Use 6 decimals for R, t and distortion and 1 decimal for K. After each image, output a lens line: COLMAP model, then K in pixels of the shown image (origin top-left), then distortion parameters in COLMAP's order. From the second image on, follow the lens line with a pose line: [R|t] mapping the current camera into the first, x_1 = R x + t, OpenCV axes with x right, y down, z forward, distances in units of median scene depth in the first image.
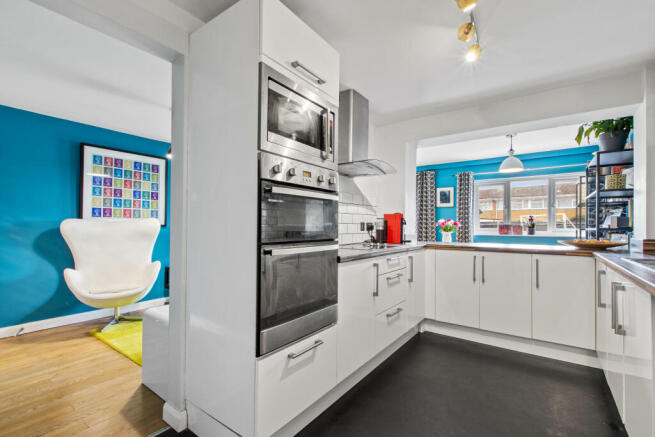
lens RADIAL K [[298.8, 0, 327.5], [0, 298.8, 226.6], [0, 0, 1]] dist [0.000133, 0.000024]
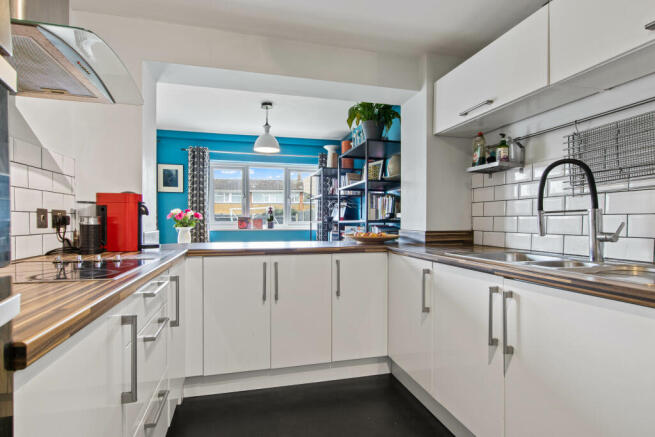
lens RADIAL K [[342.2, 0, 328.3], [0, 342.2, 222.9], [0, 0, 1]] dist [0.003958, 0.000243]
pose [[0.628795, -0.009151, 0.777518, -0.008116], [0.004132, 0.999956, 0.008428, 0.003410], [-0.777560, -0.002086, 0.628805, 0.329979]]
